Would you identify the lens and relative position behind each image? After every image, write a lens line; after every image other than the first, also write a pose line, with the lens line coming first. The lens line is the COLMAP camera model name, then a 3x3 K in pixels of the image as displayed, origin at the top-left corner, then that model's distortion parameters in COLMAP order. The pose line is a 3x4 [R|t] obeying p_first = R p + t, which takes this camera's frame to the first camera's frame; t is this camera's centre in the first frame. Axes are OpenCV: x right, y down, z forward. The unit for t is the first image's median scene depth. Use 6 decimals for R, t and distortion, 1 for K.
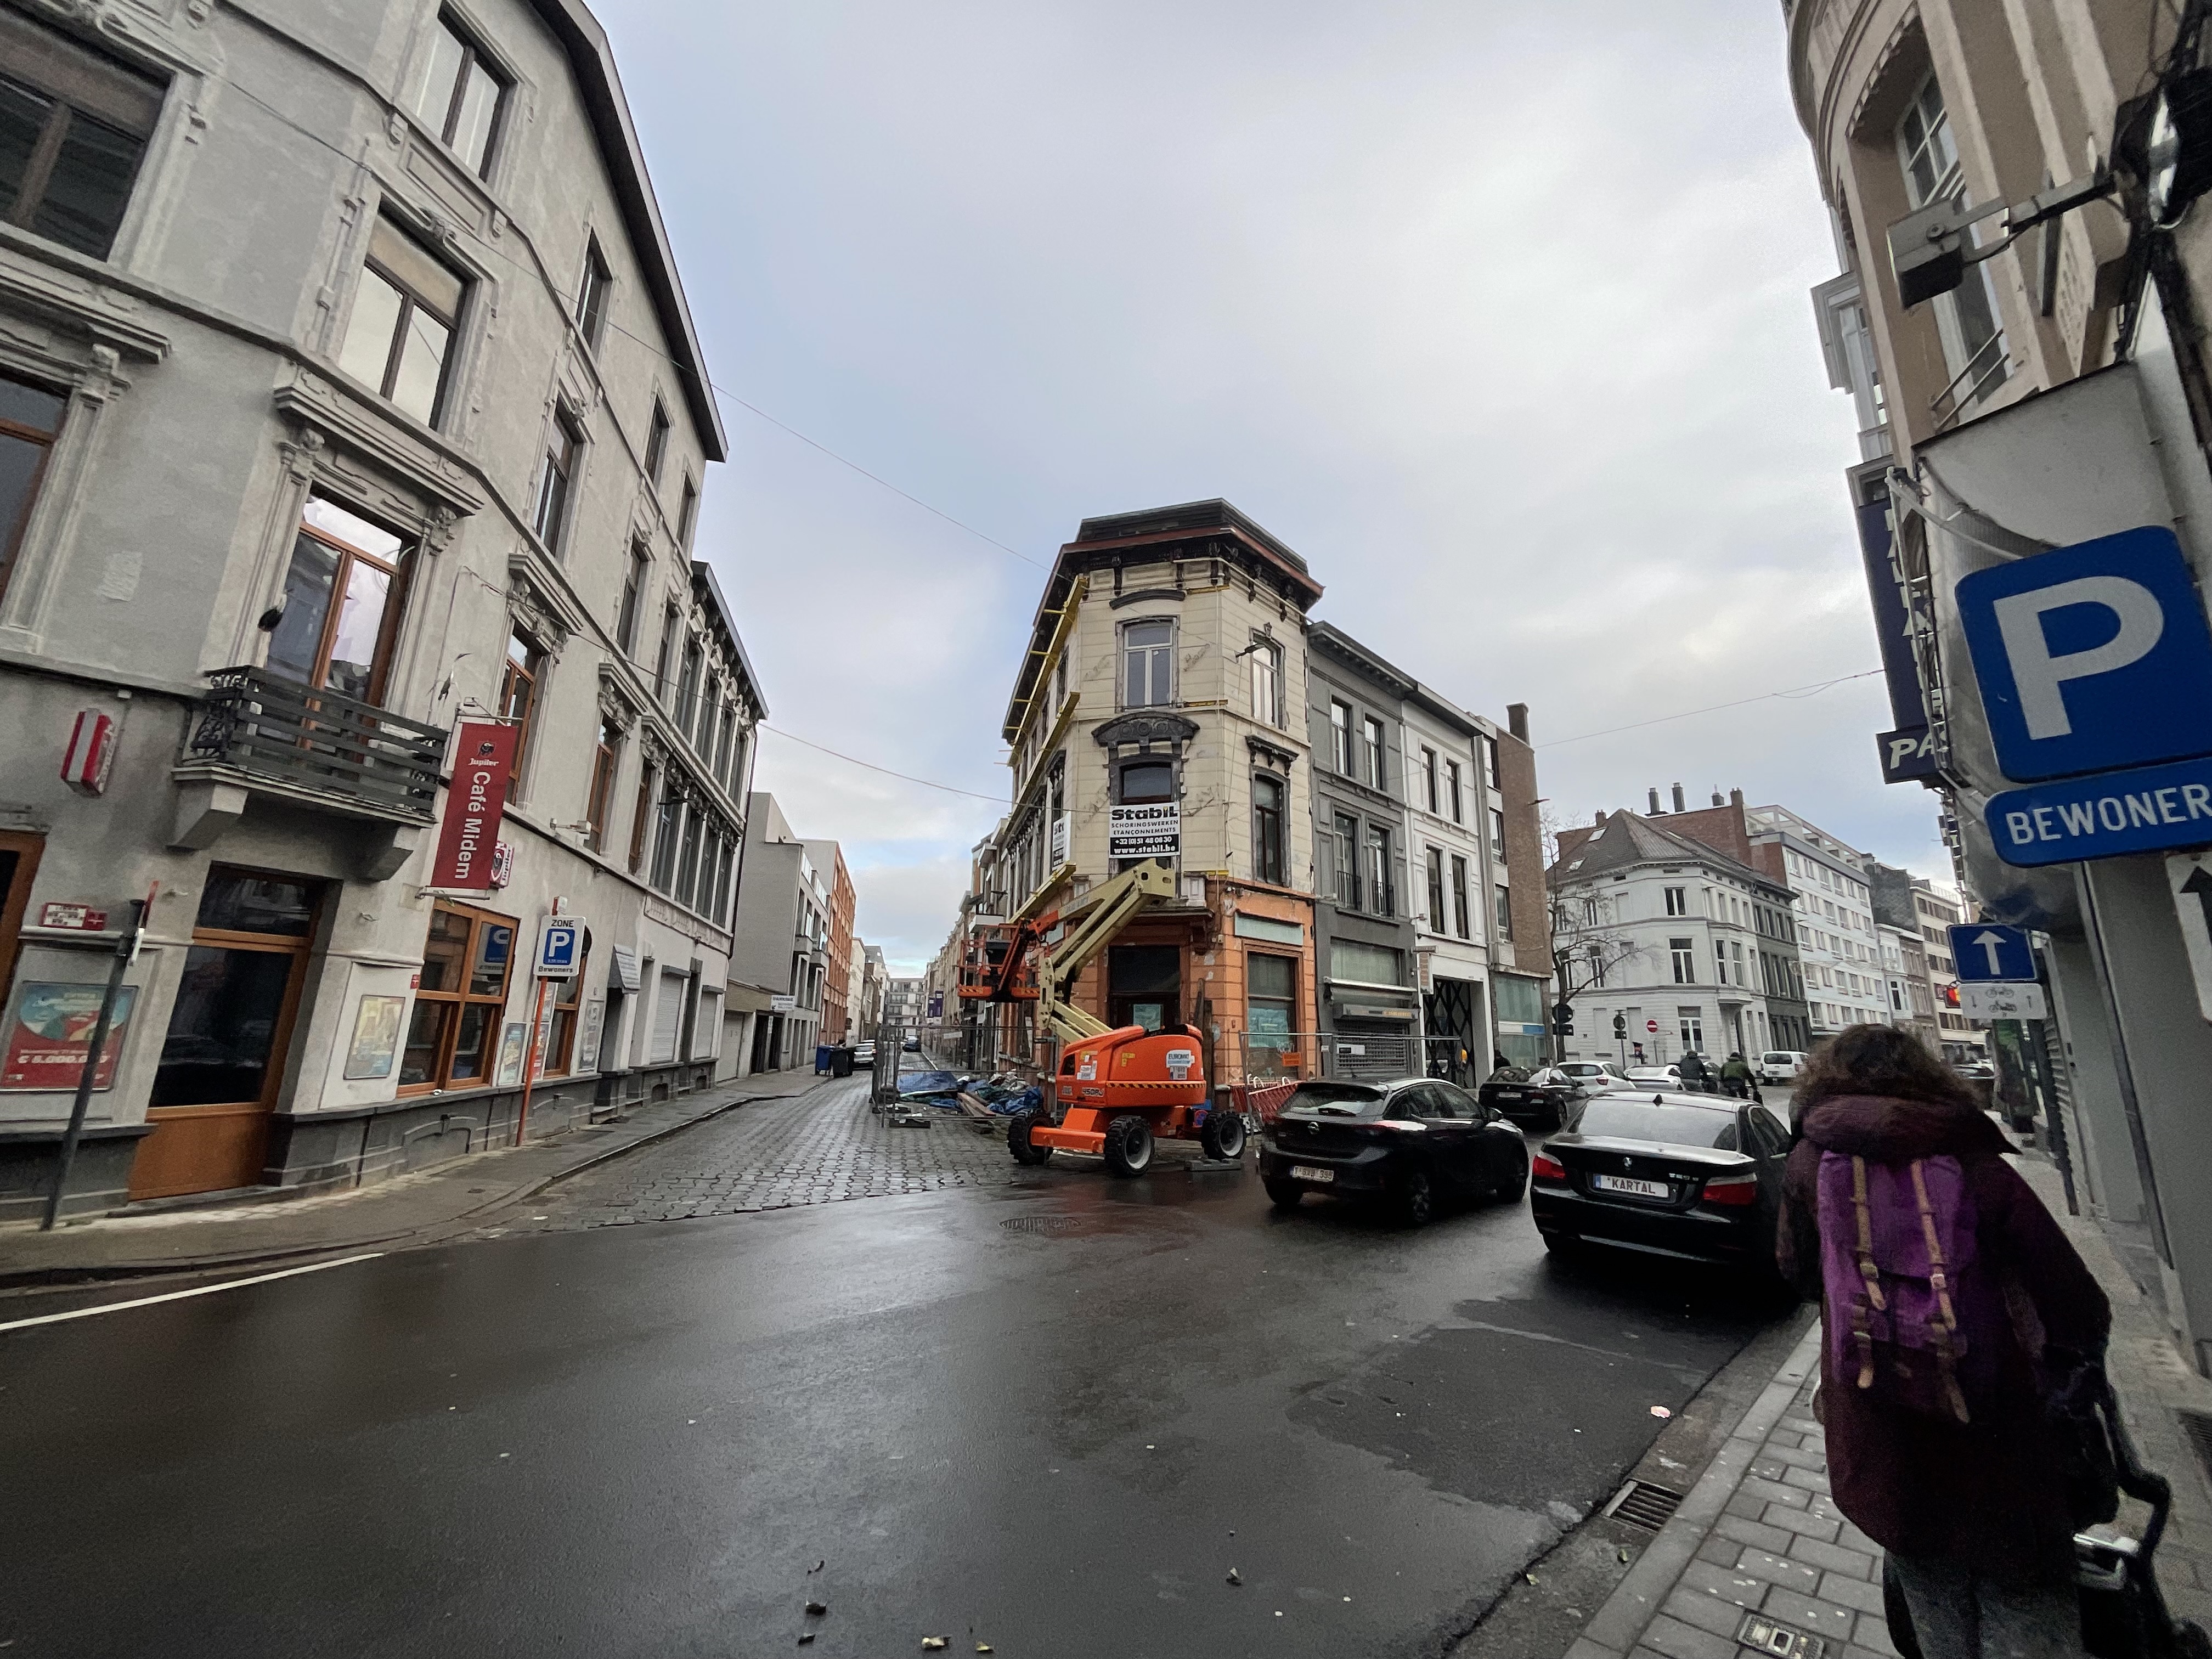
lens RADIAL K [[893.1, 0, 1105.2], [0, 893.1, 833.6], [0, 0, 1]] dist [-0.005645, 0.001091]
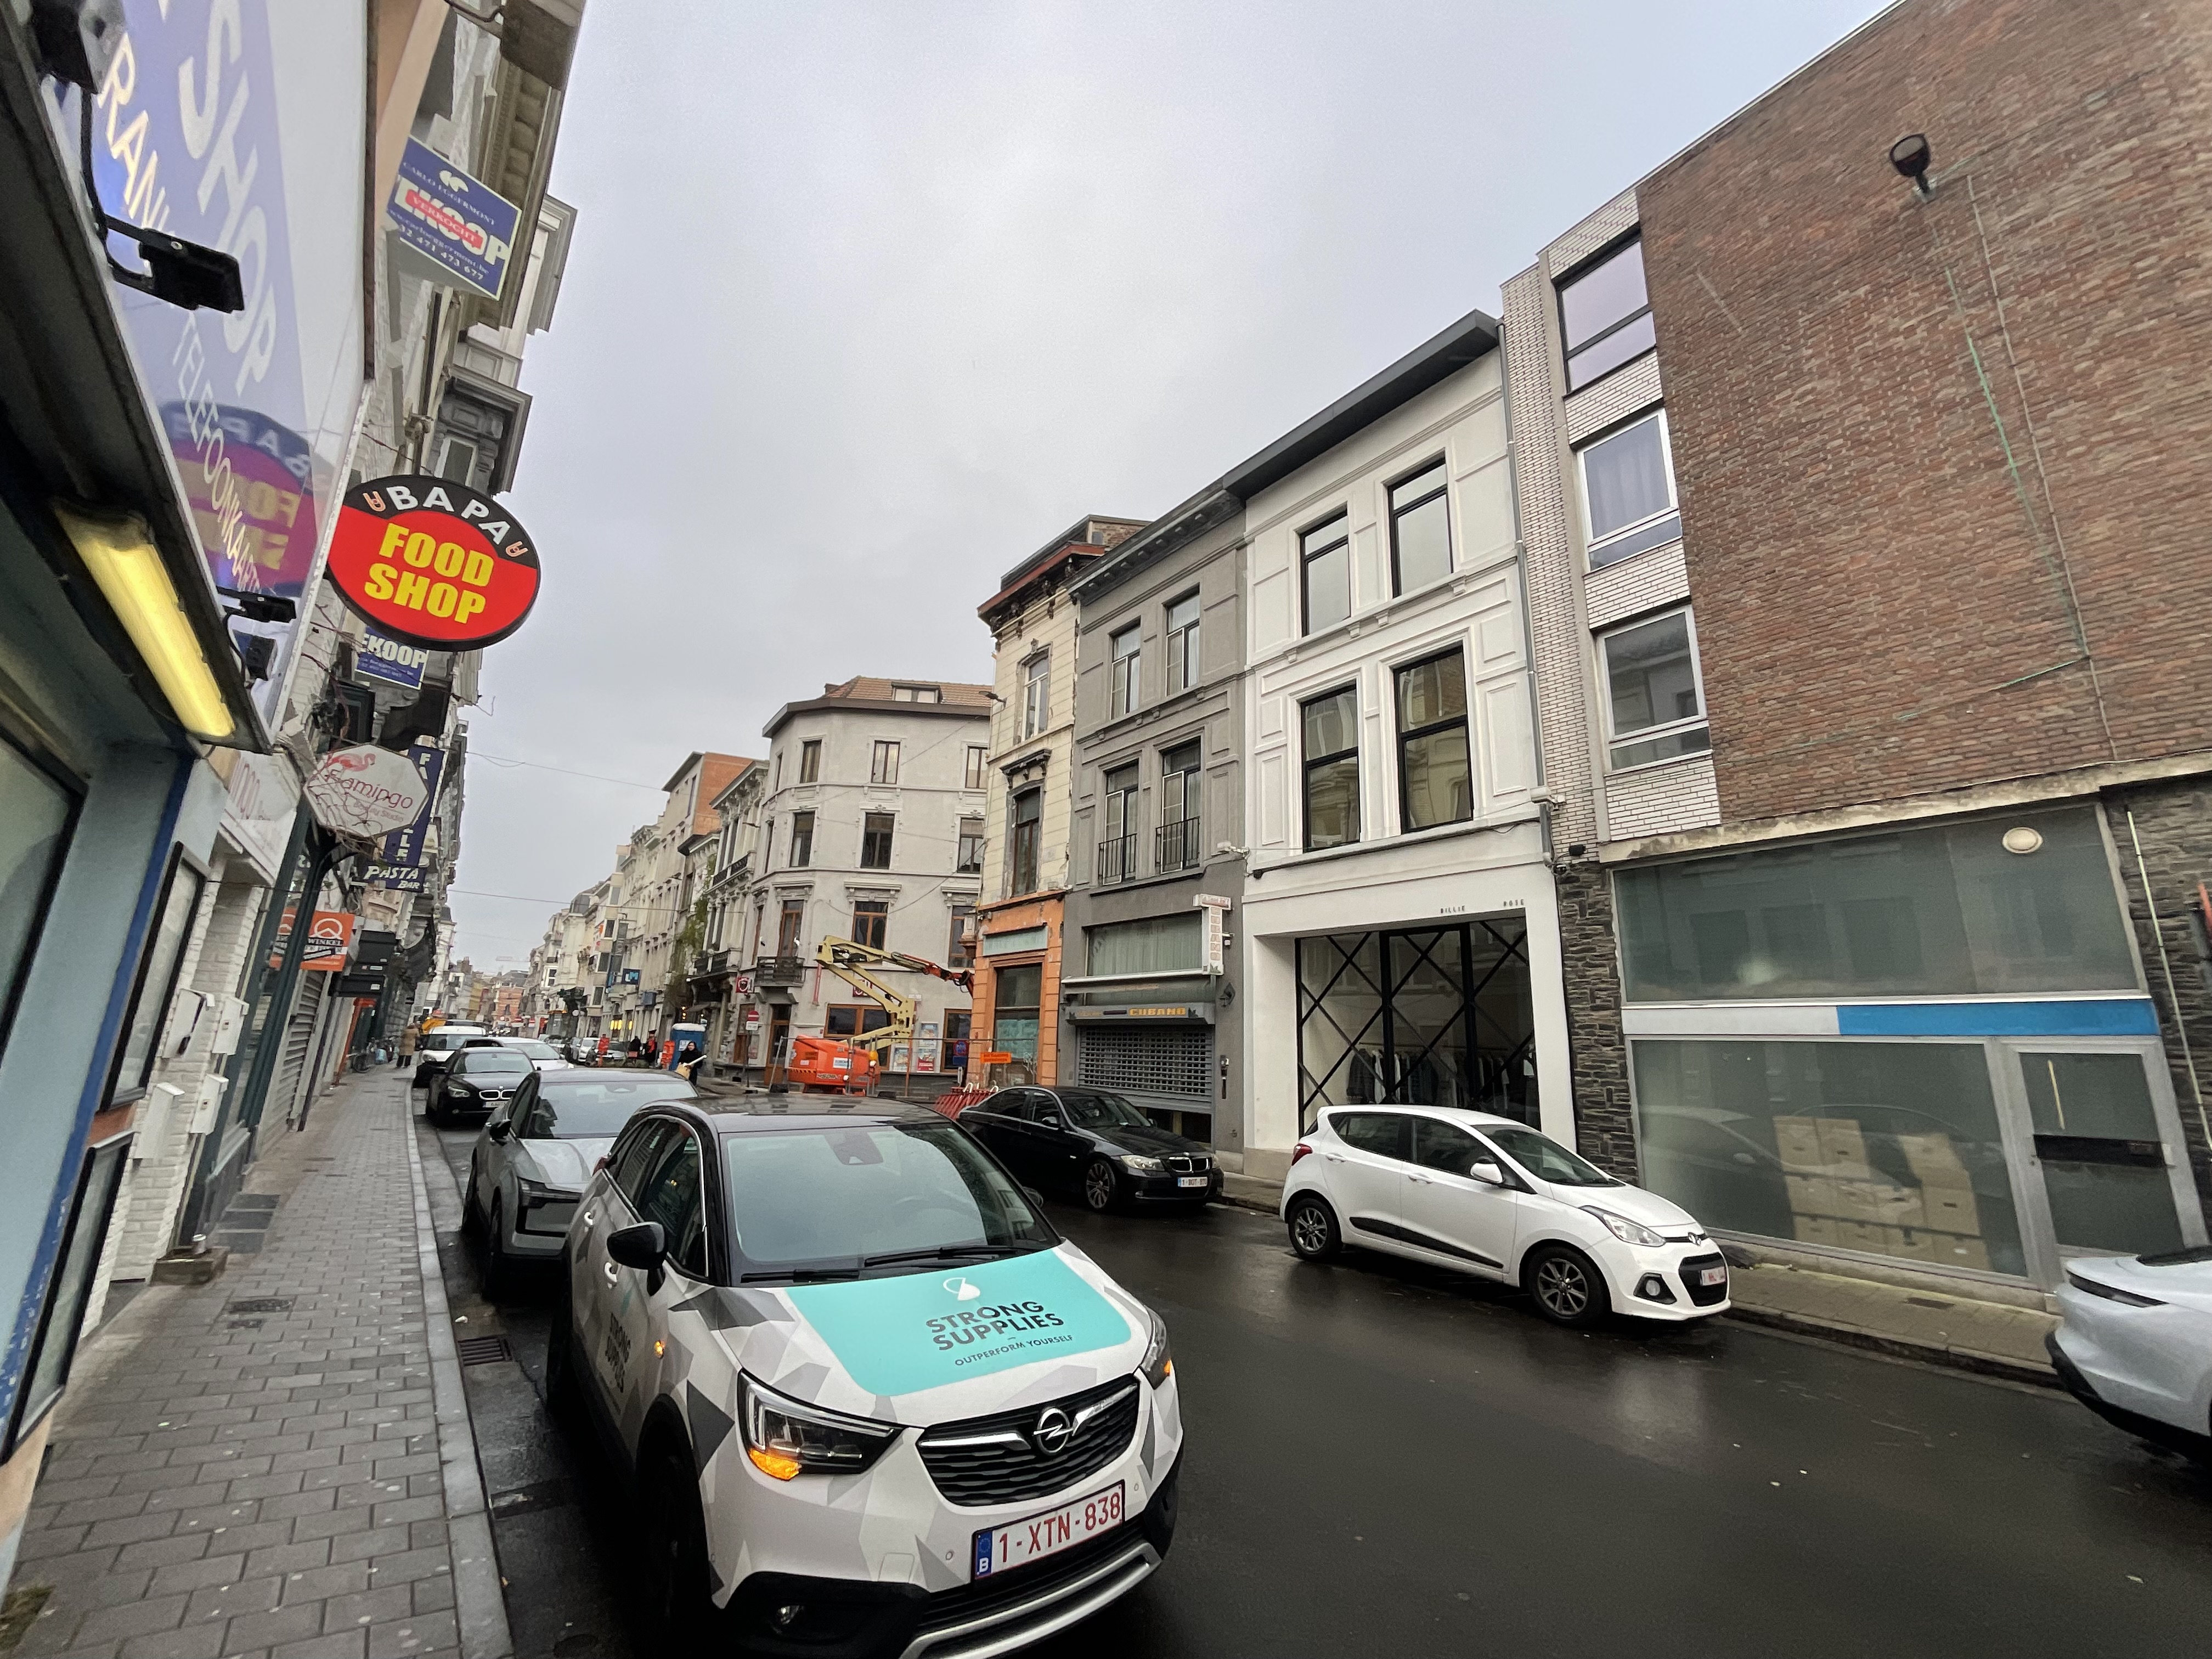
lens RADIAL K [[893.1, 0, 1109.4], [0, 893.1, 823.8], [0, 0, 1]] dist [-0.005645, 0.001091]
pose [[-0.134454, -0.273357, -0.952470, 1.084241], [0.181030, 0.938245, -0.294829, 0.277819], [0.974244, -0.212066, -0.076665, 1.117352]]
